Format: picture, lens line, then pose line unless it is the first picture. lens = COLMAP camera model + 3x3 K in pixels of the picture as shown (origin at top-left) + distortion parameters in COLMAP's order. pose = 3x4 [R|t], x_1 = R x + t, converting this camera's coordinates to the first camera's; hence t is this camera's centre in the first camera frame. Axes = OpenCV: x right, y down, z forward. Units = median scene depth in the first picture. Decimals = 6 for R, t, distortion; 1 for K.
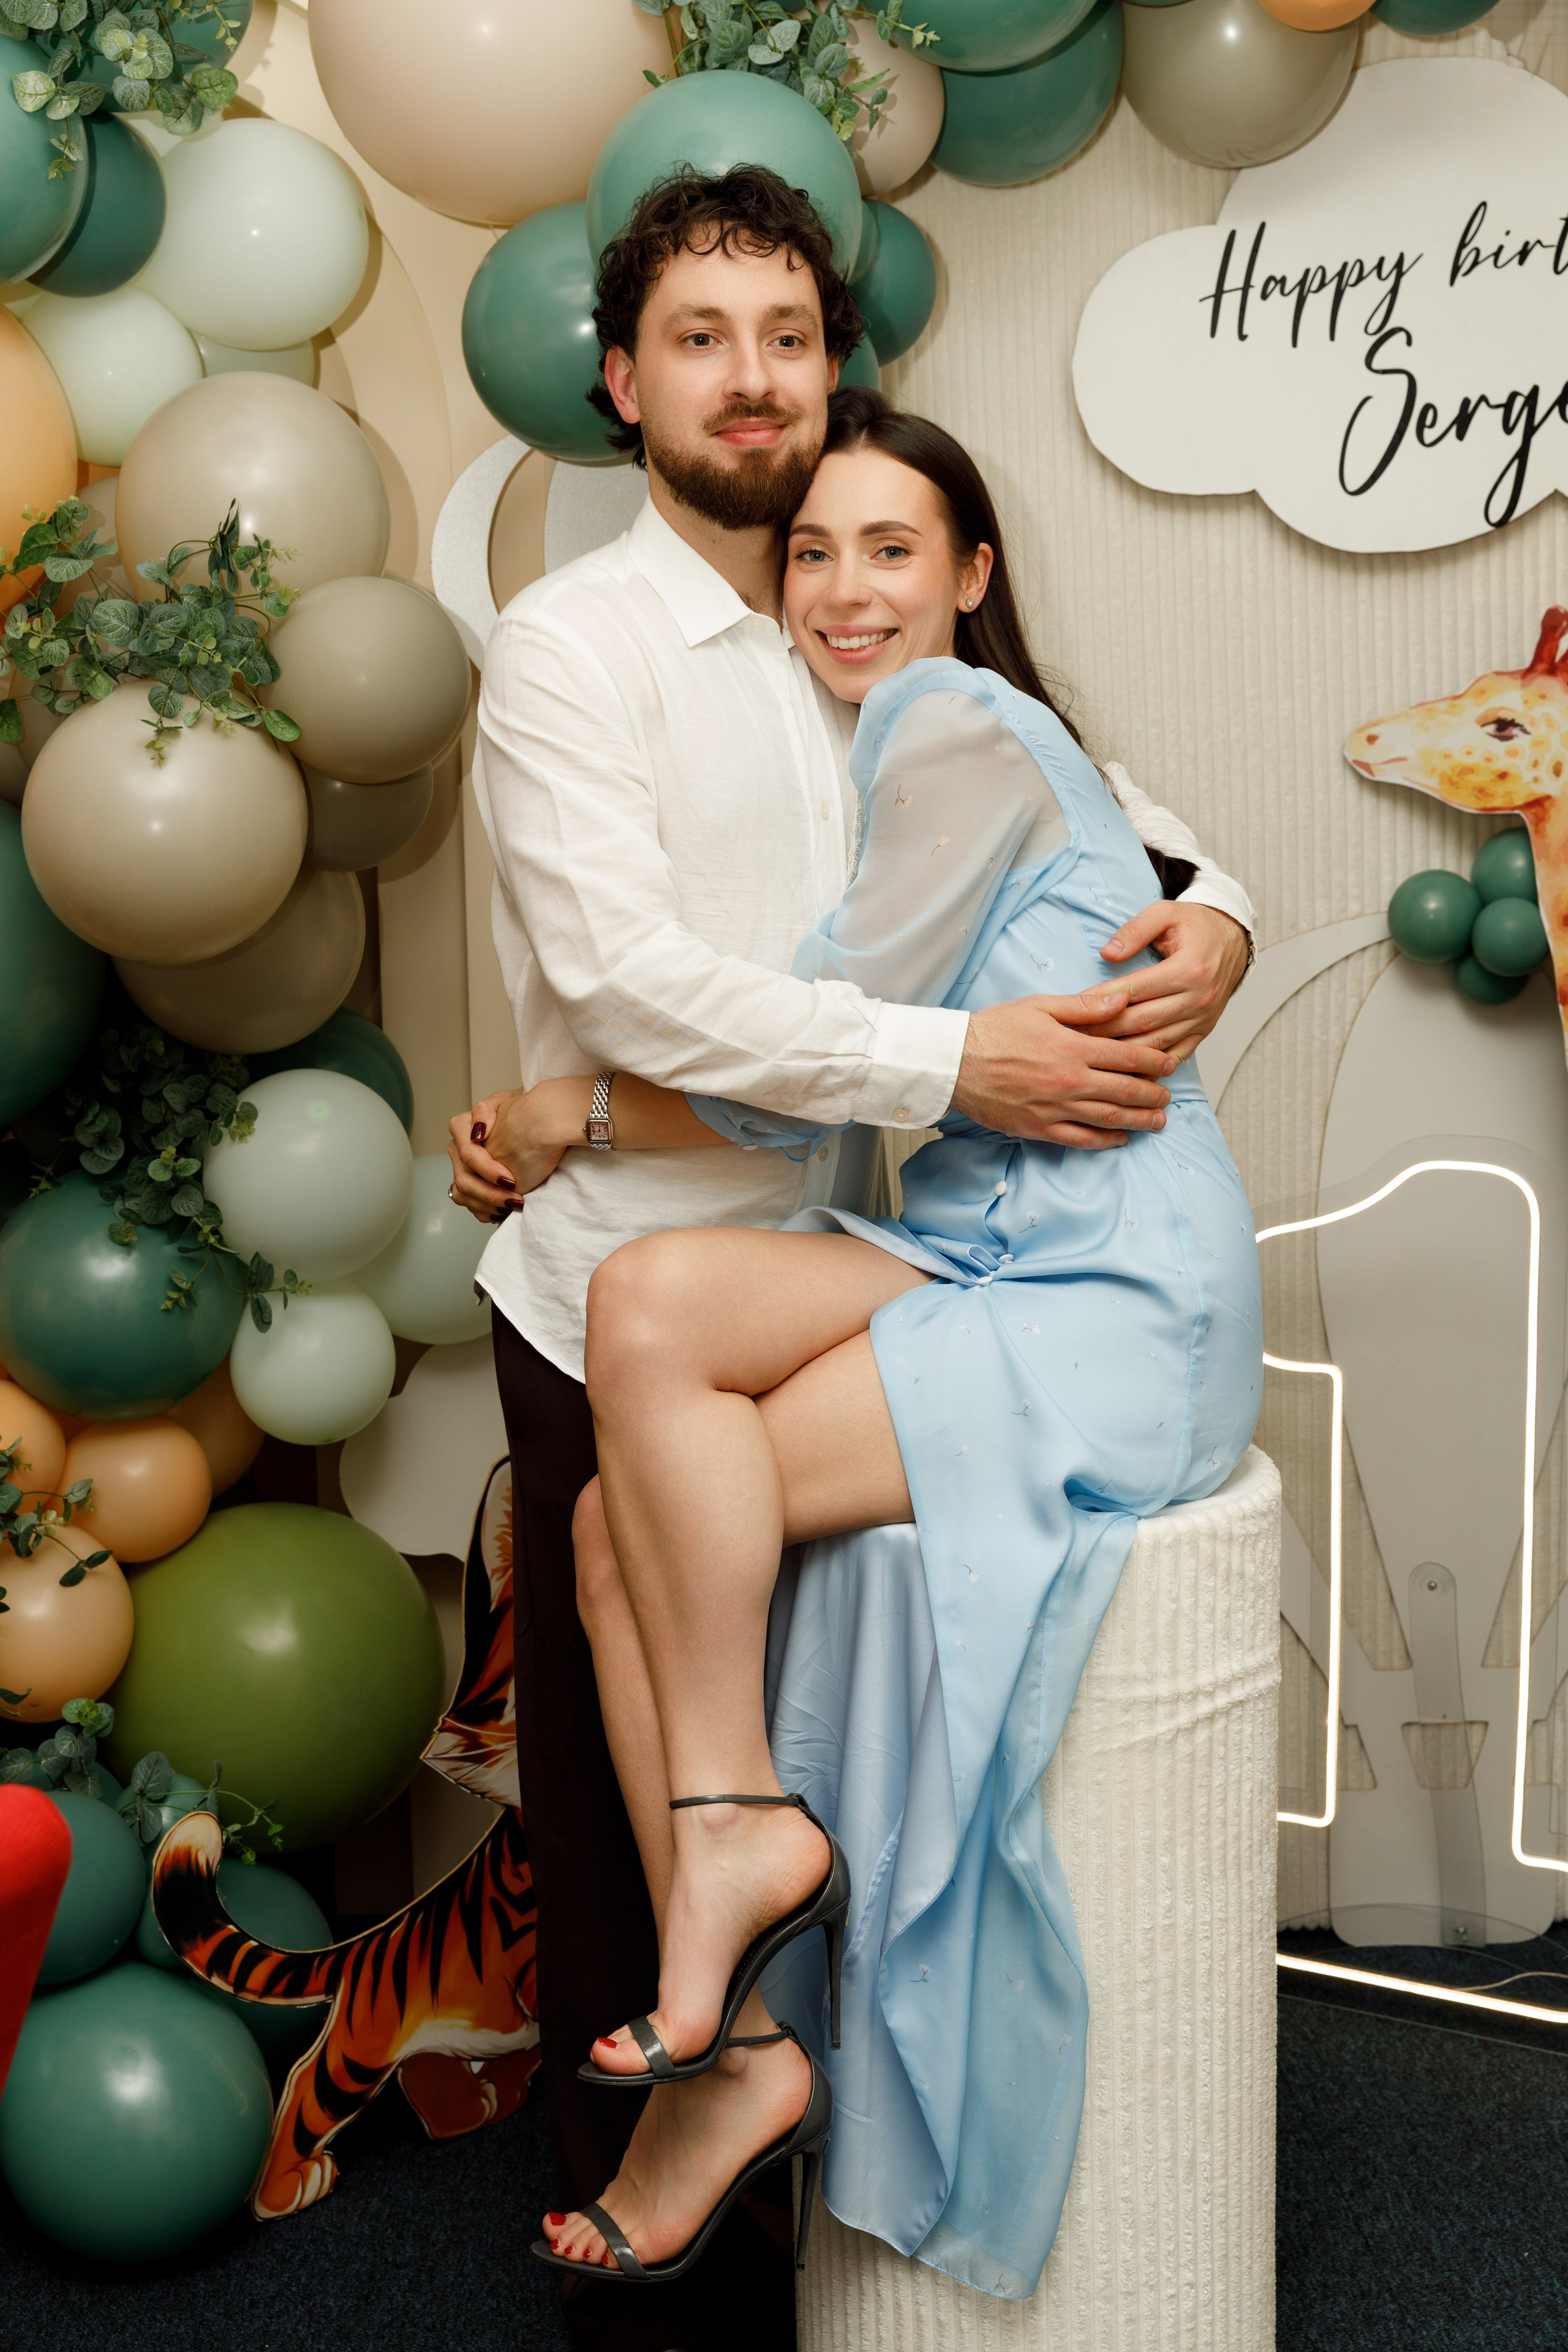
lens RADIAL K [[2601.2, 0, 796.7], [0, 2601.2, 1153.7], [0, 0, 1]] dist [0.013526, 0.000000]
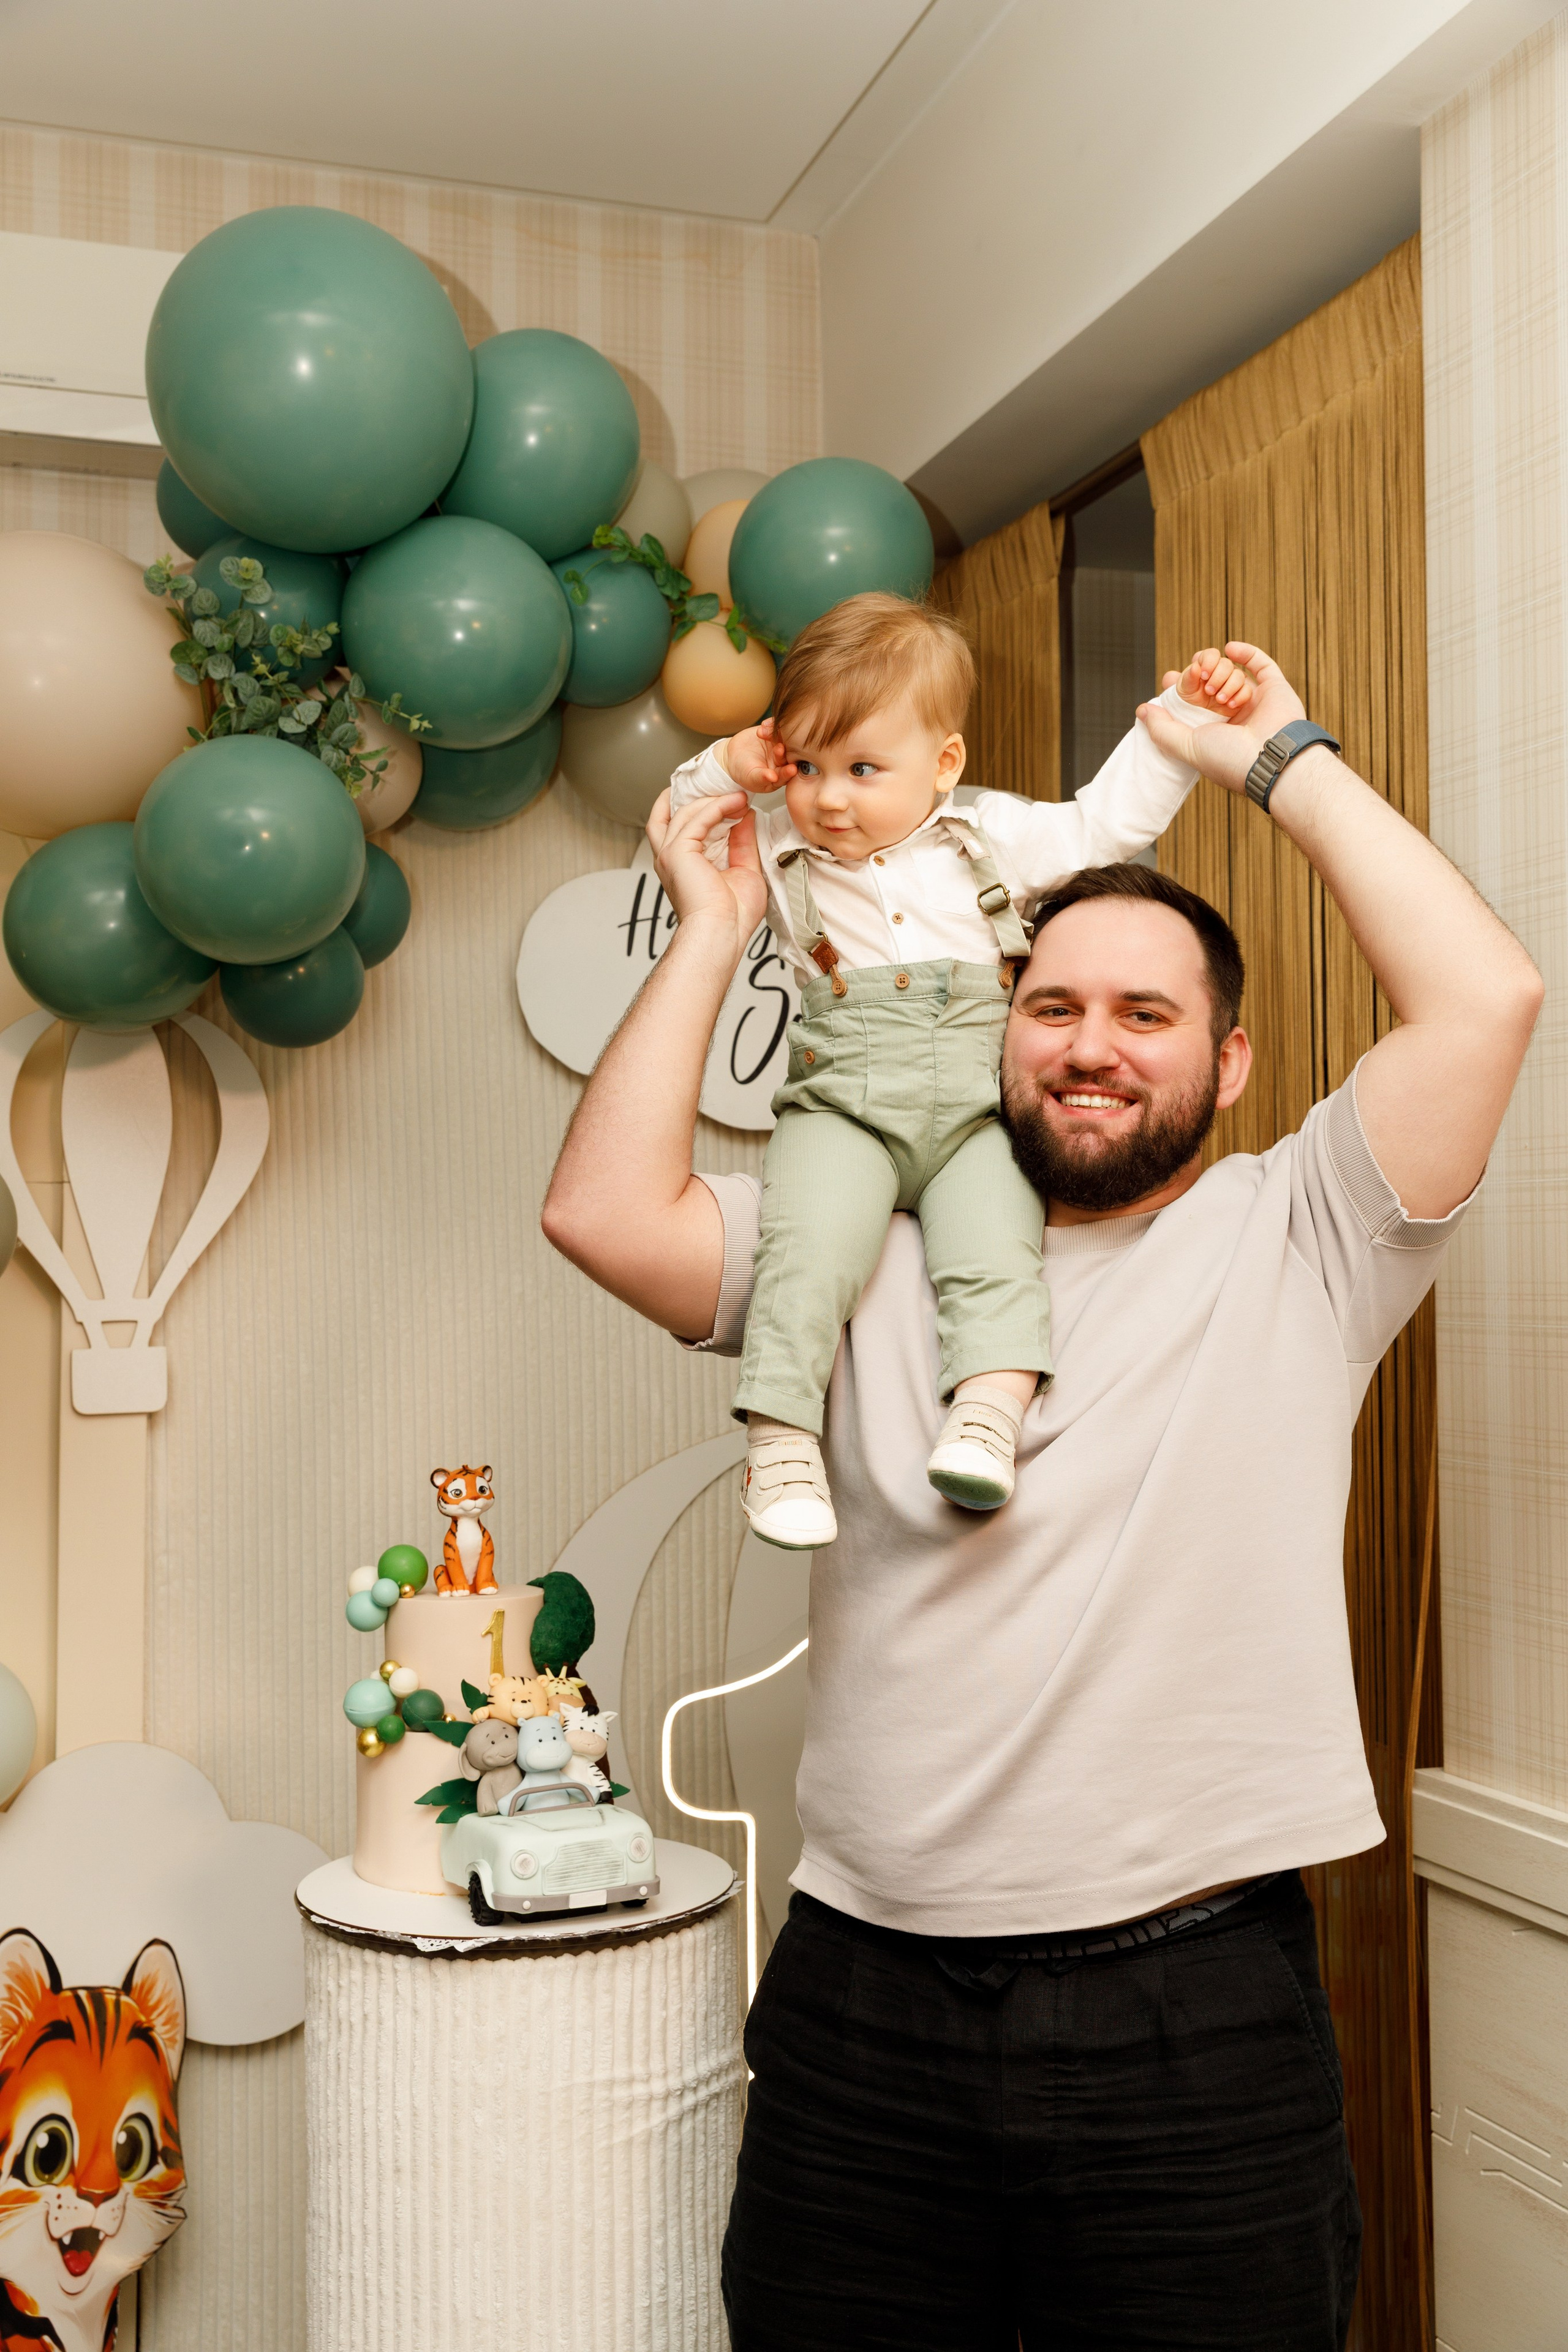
lens RADIAL K [[2411.9, 0, 789.8], [0, 2411.9, 1195.1], [0, 0, 1]] dist [-0.000330, 0.000000]
pose [[0.965281, 0.018606, 0.260550, -0.061931], [0.029735, 0.983150, -0.180368, 0.005845], [-0.259516, 0.181853, 0.948462, -0.080546]]
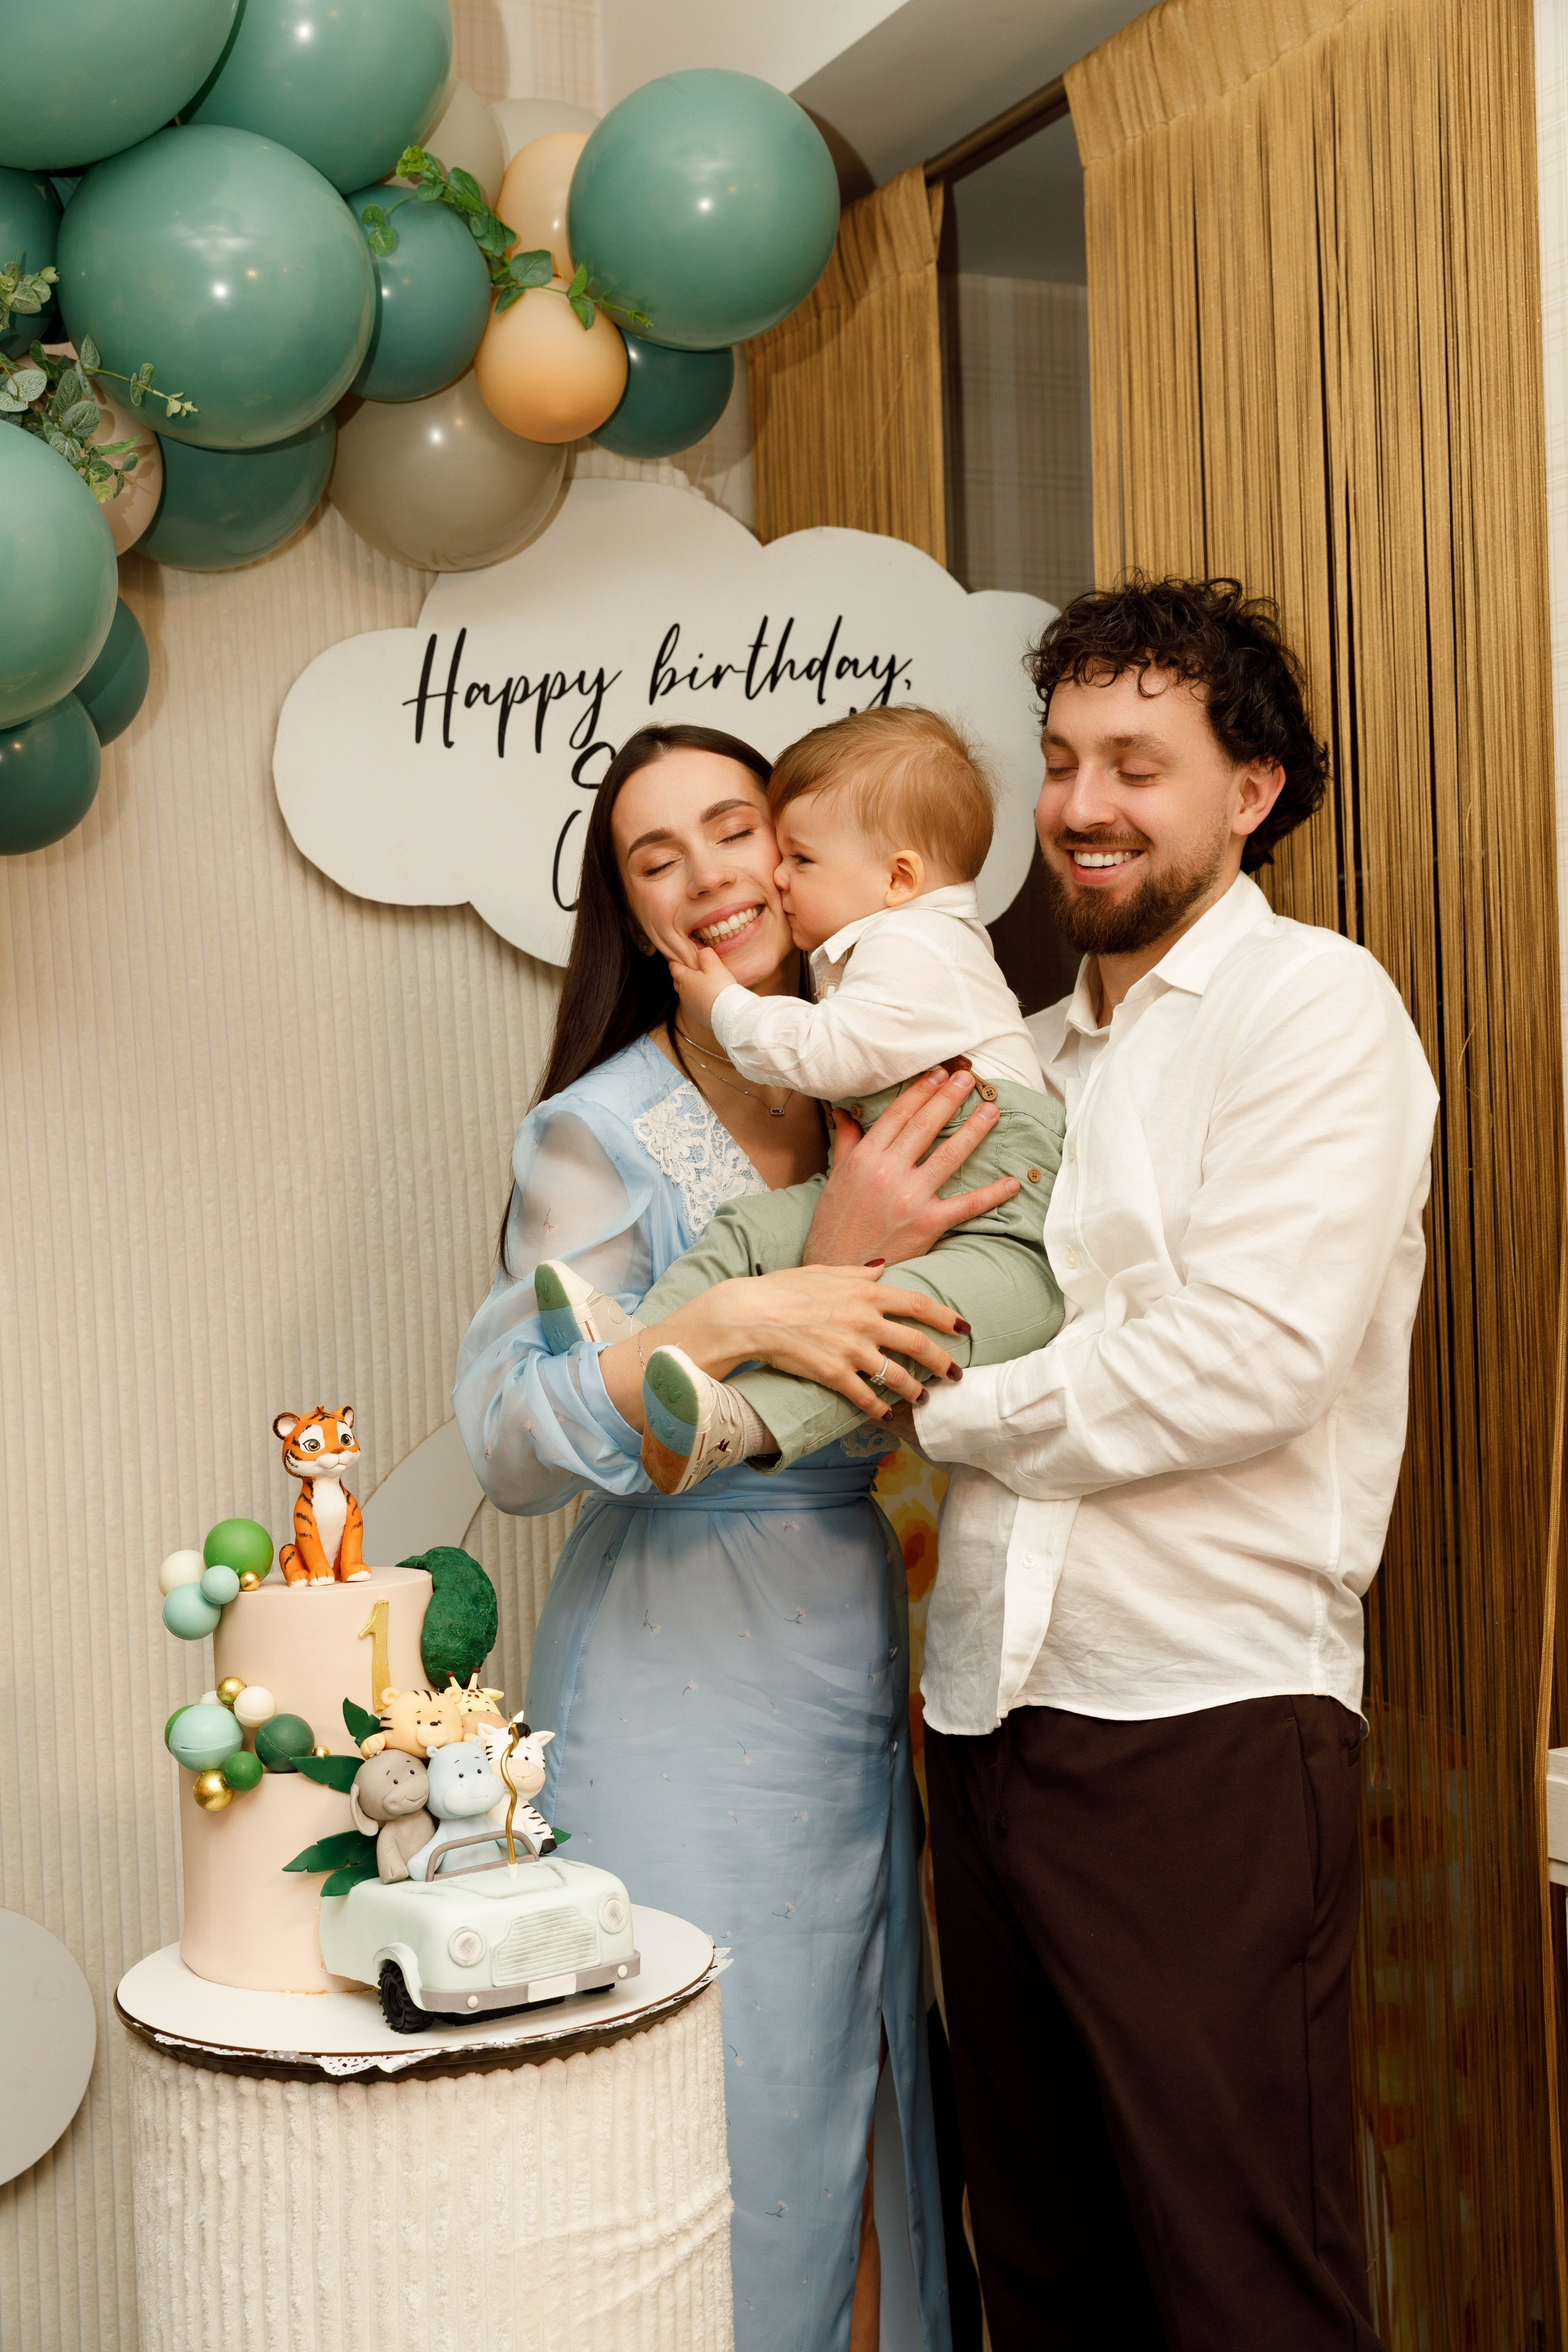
lens RADIAL K [[2846.6, 0, 786.0], [0, 2846.6, 1188.4], [0, 0, 1]] dist [-0.002005, 0.000000]
pose [[0.918382, -0.012754, 0.395489, -0.125263], [0.075689, 0.986687, -0.143941, 0.002019], [-0.388388, 0.162127, 0.907122, 0.046495]]
